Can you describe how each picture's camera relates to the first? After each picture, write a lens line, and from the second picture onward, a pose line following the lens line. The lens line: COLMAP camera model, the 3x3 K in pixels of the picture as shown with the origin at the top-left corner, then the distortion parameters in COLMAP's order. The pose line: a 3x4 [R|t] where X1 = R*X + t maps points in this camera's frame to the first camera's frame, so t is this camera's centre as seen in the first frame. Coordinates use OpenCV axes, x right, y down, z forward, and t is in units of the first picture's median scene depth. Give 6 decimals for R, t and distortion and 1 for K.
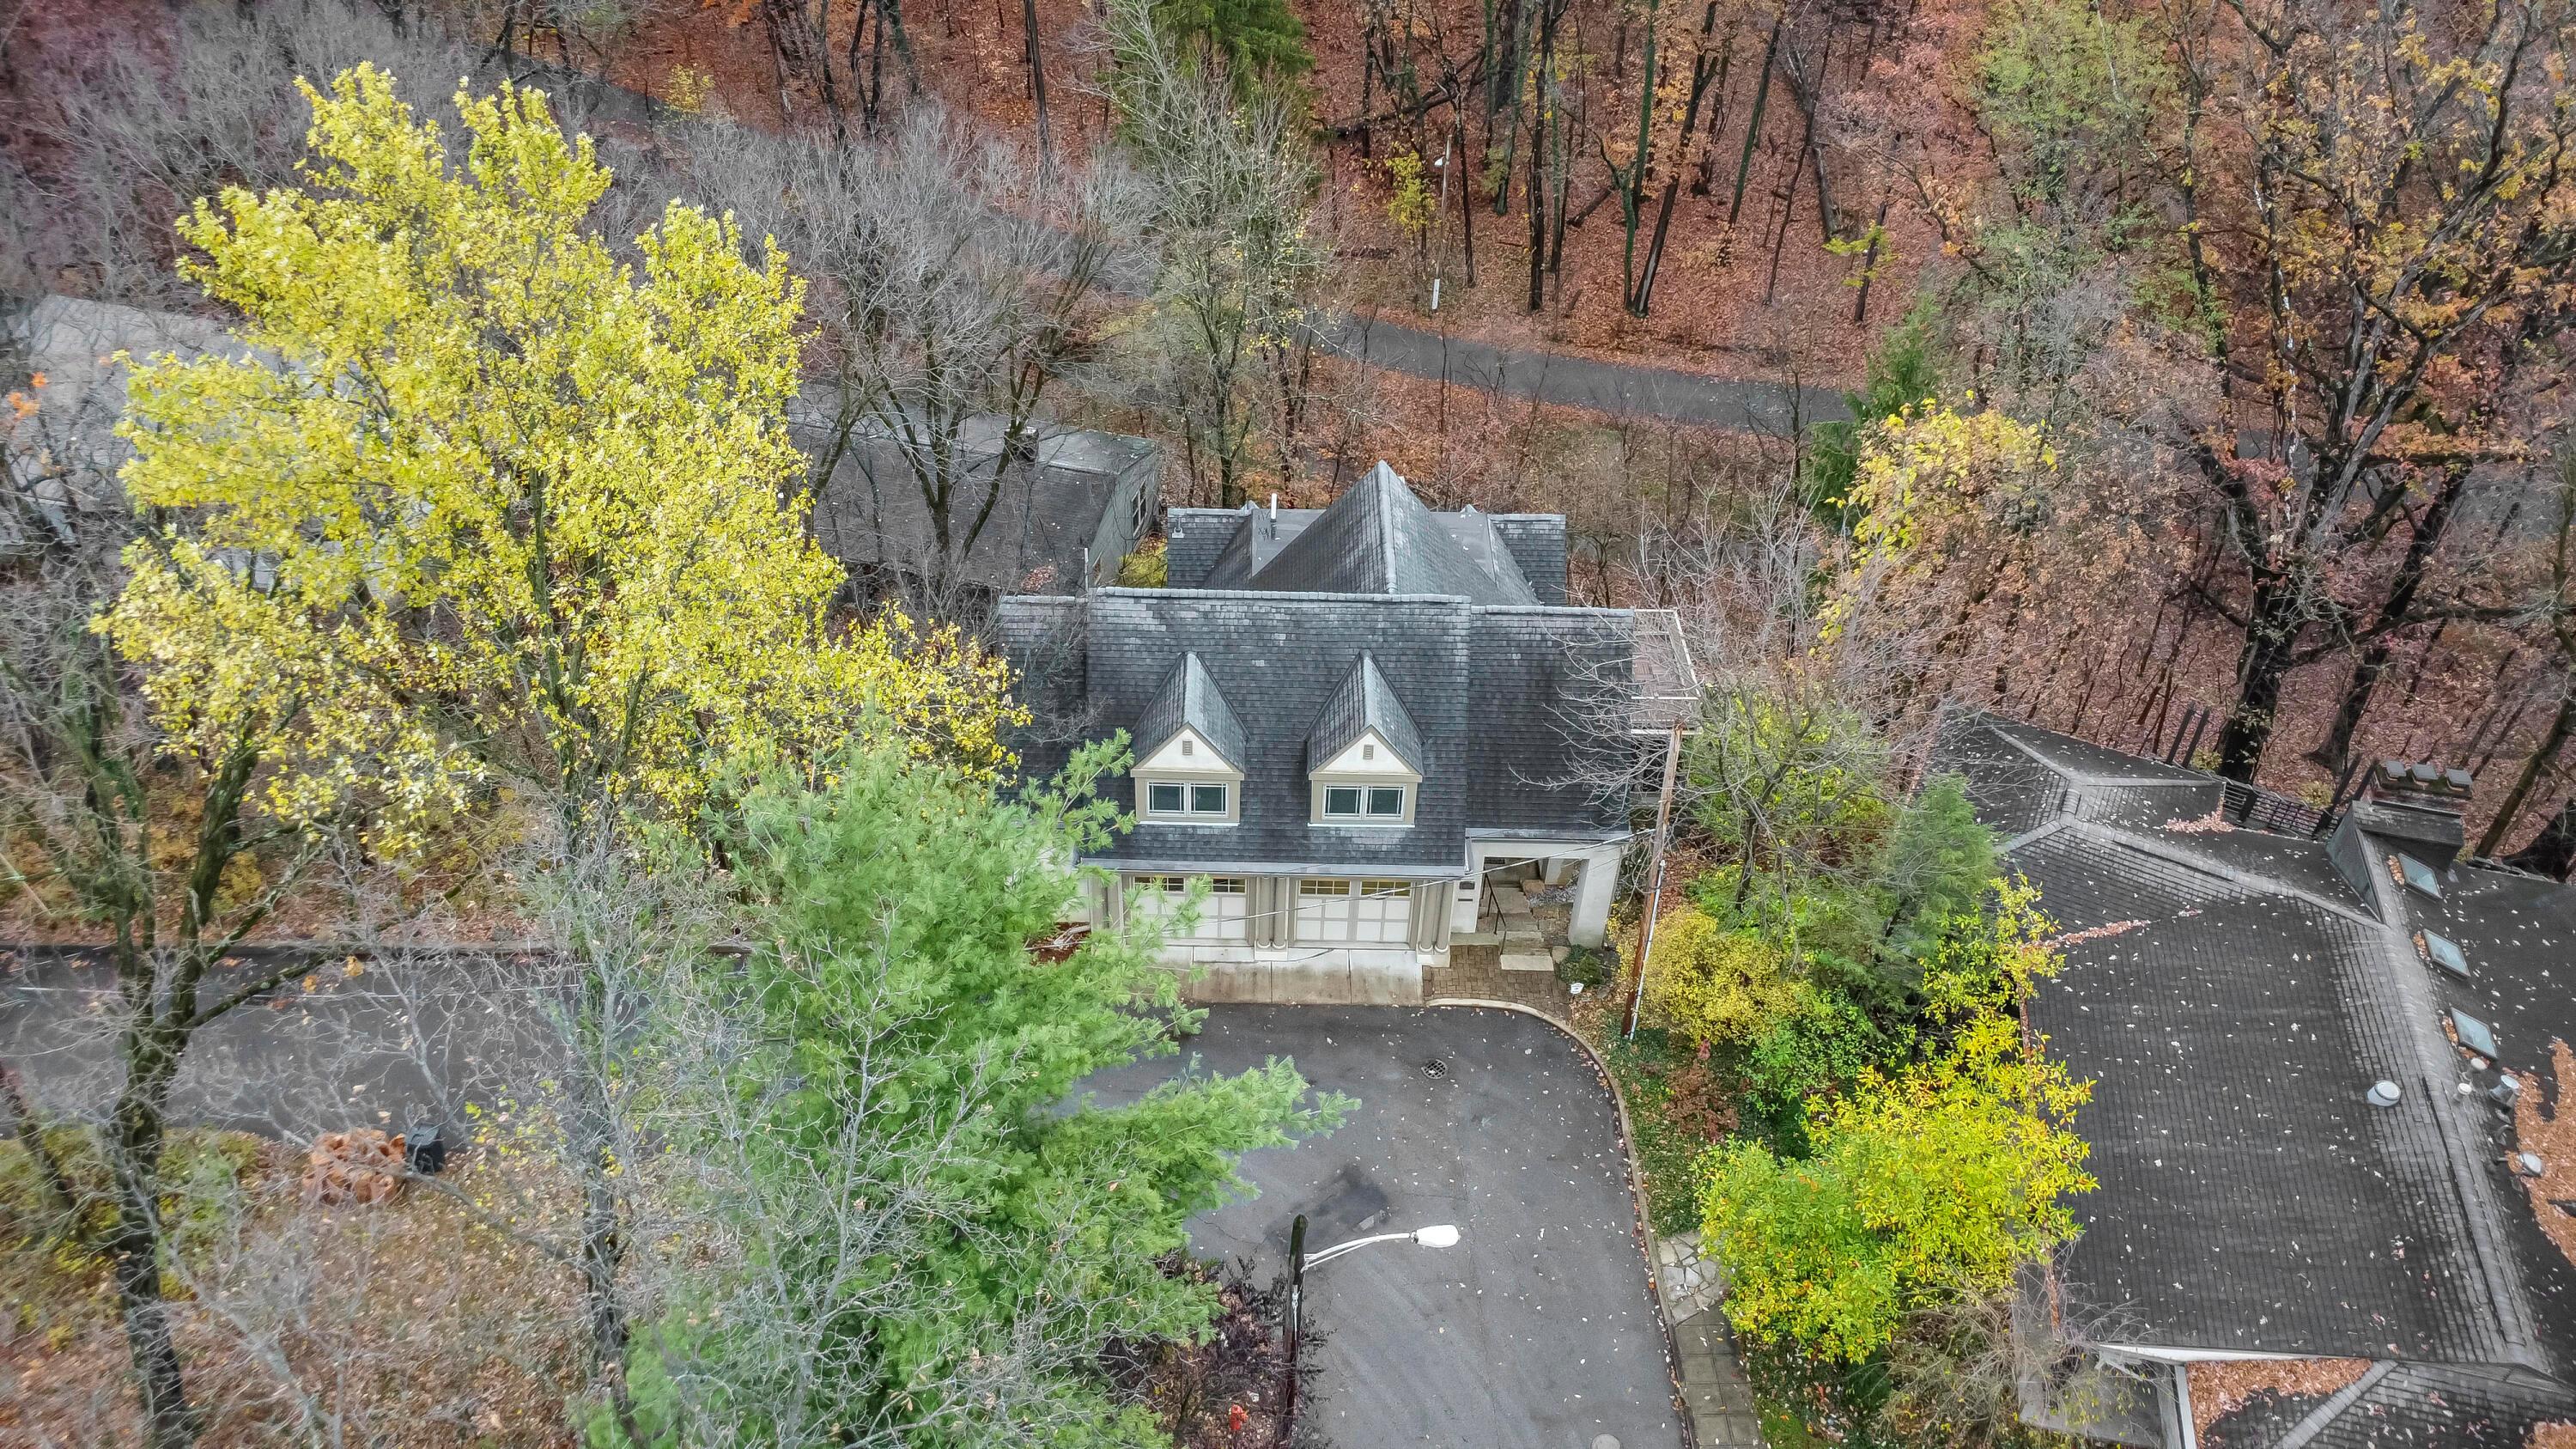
lens RADIAL K [[1844.8, 0, 1279.9], [0, 1844.8, 726.6], [0, 0, 1]] dist [-0.037446, -0.001273]
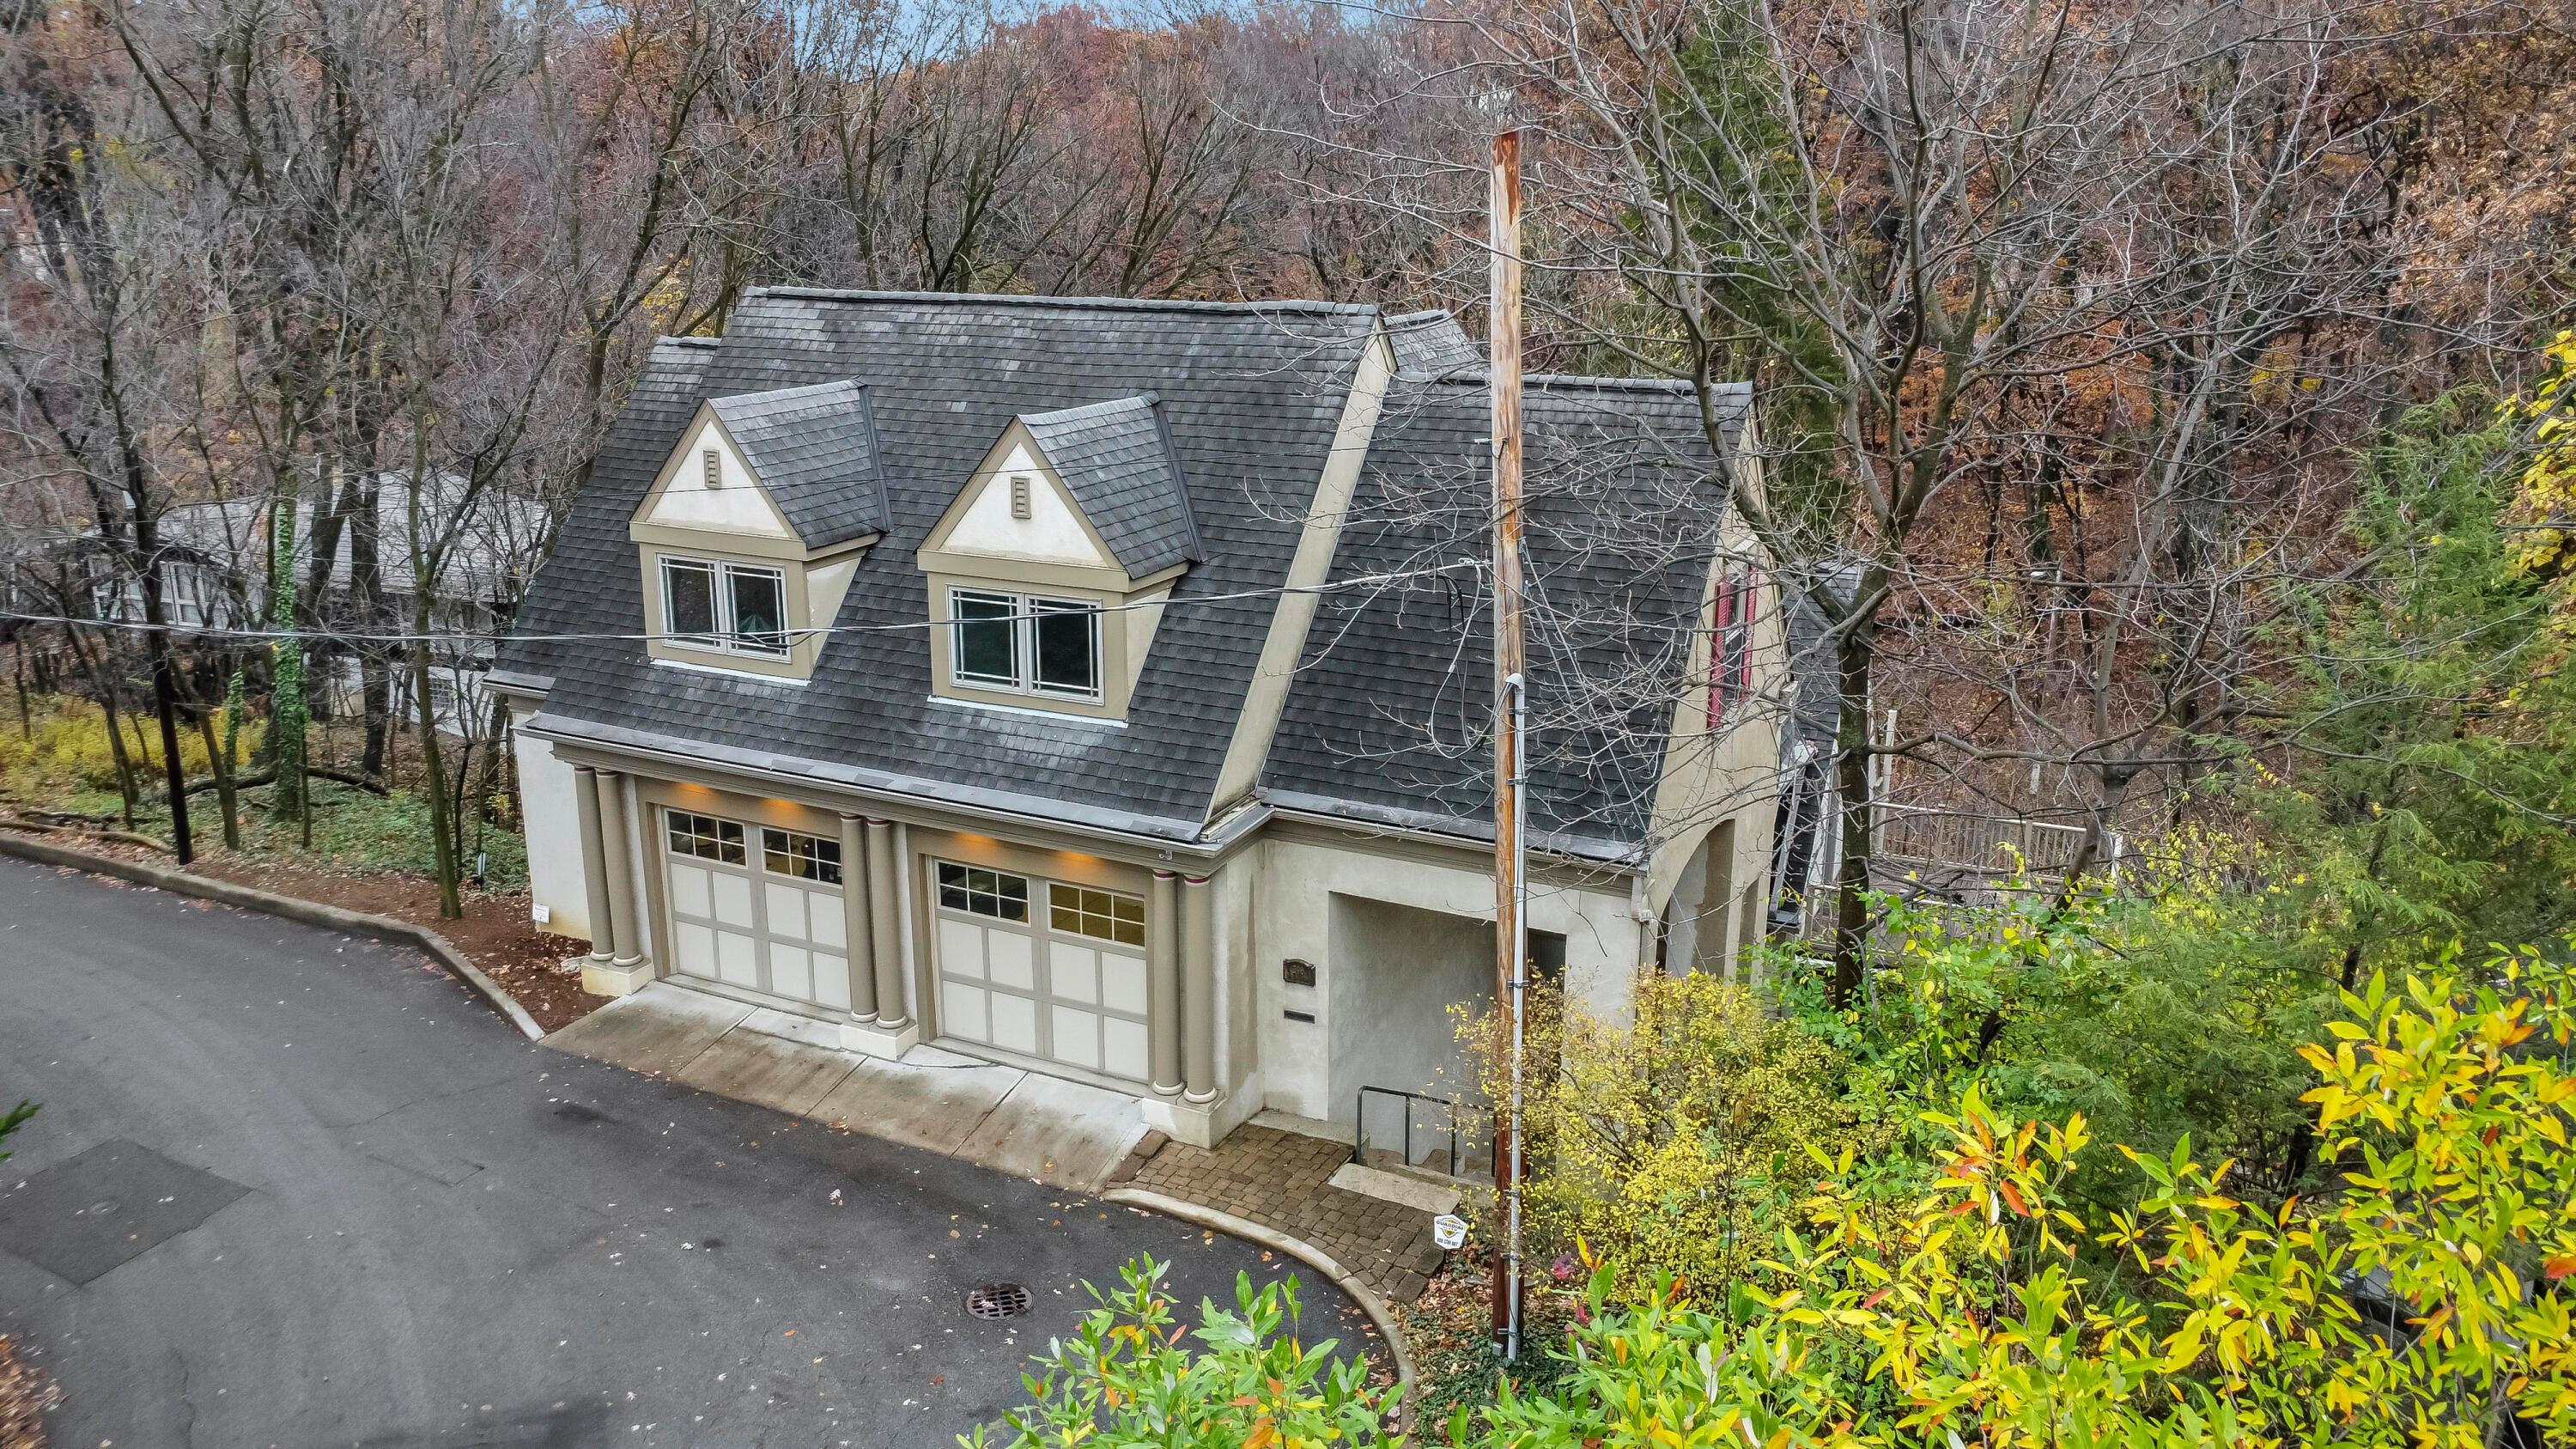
lens RADIAL K [[1844.8, 0, 1292.4], [0, 1844.8, 726.9], [0, 0, 1]] dist [-0.037446, -0.001273]
pose [[0.900529, 0.095698, -0.424134, 0.283804], [-0.263516, 0.896034, -0.357328, 0.193448], [0.345842, 0.433550, 0.832122, 0.626748]]
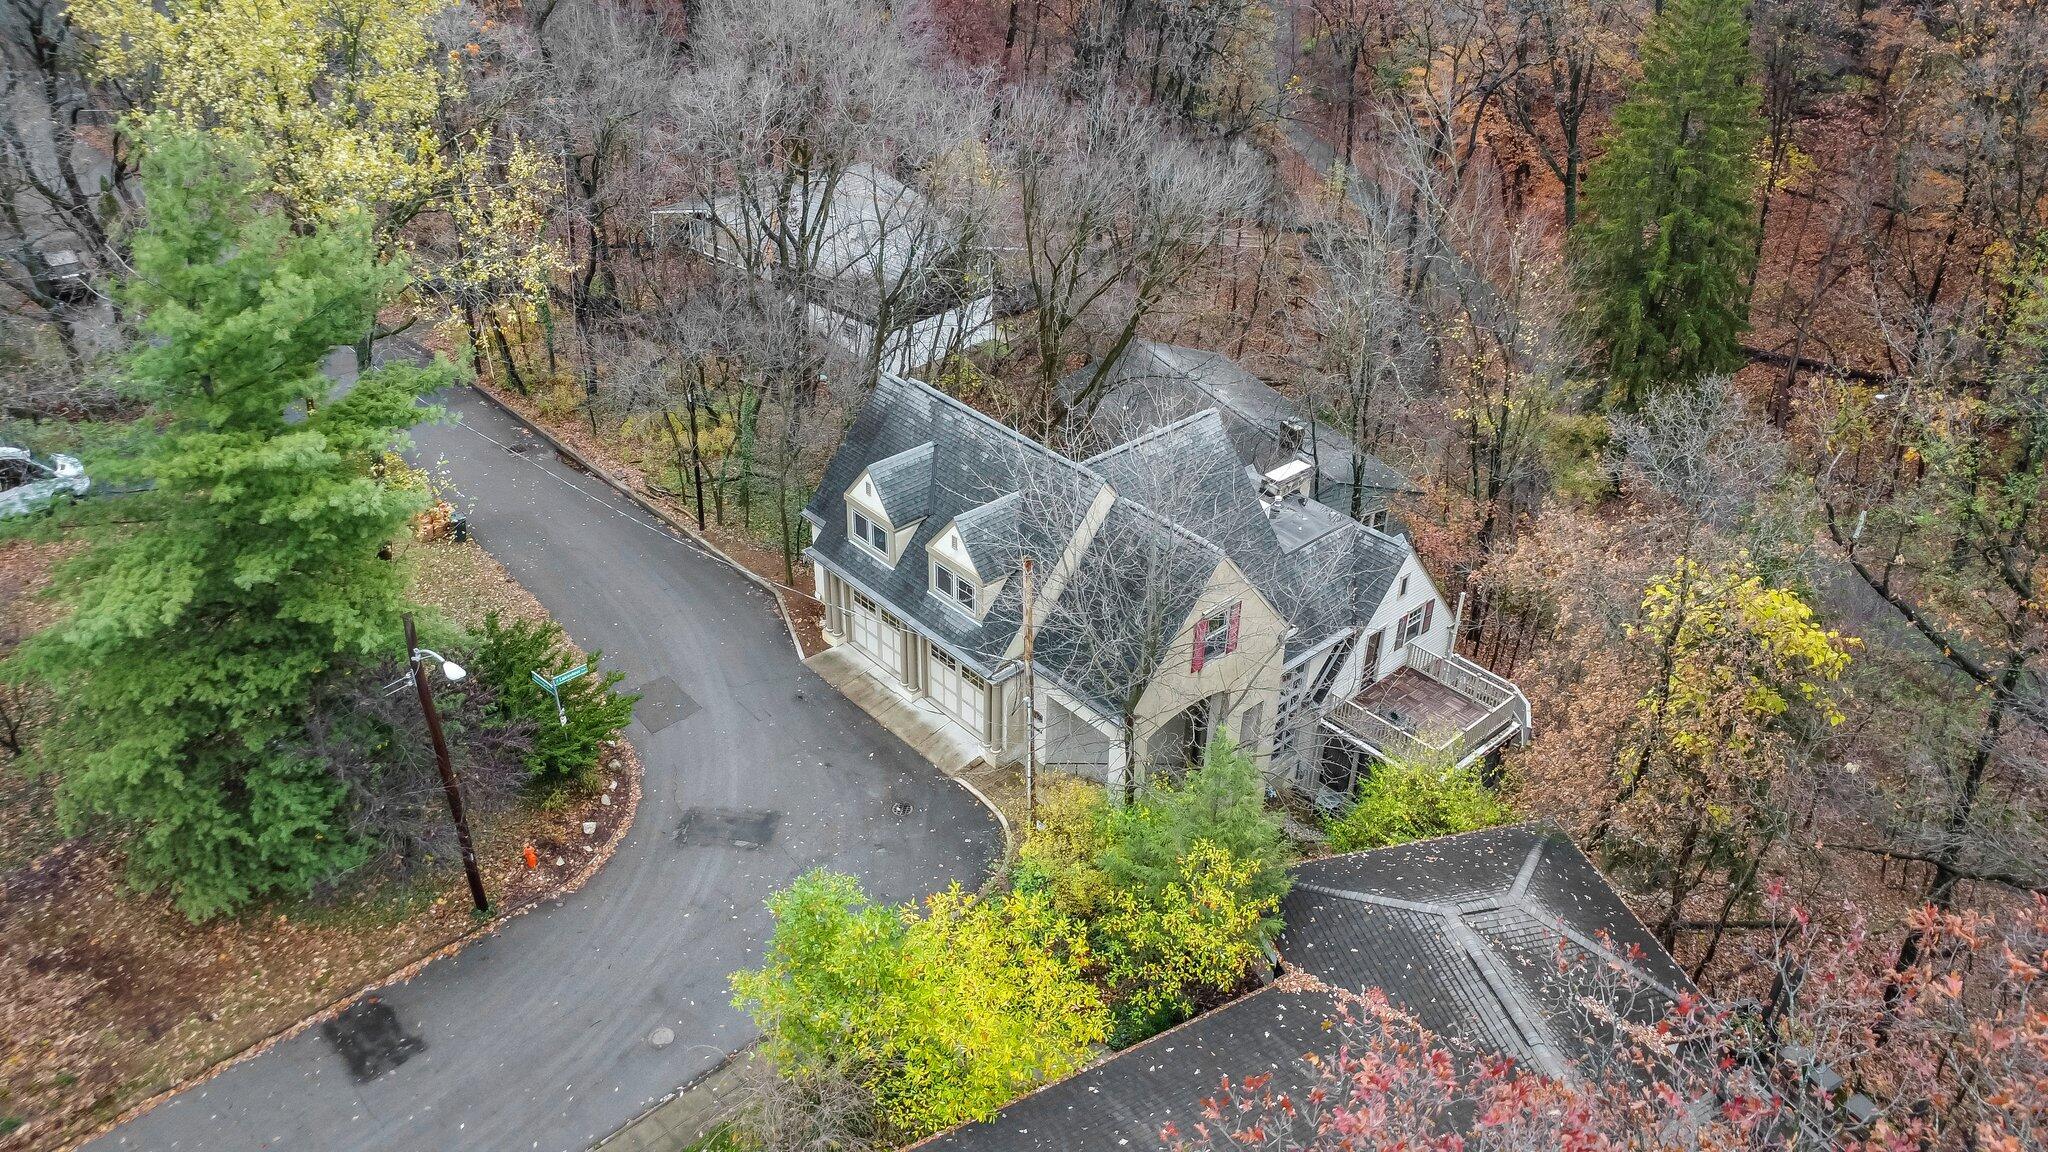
lens RADIAL K [[1466.4, 0, 1024.7], [0, 1466.4, 575.9], [0, 0, 1]] dist [-0.037446, -0.001273]
pose [[0.664489, 0.382848, -0.641780, 0.683012], [-0.478505, 0.877635, 0.028108, -0.016158], [0.574010, 0.288417, 0.766374, 0.247524]]
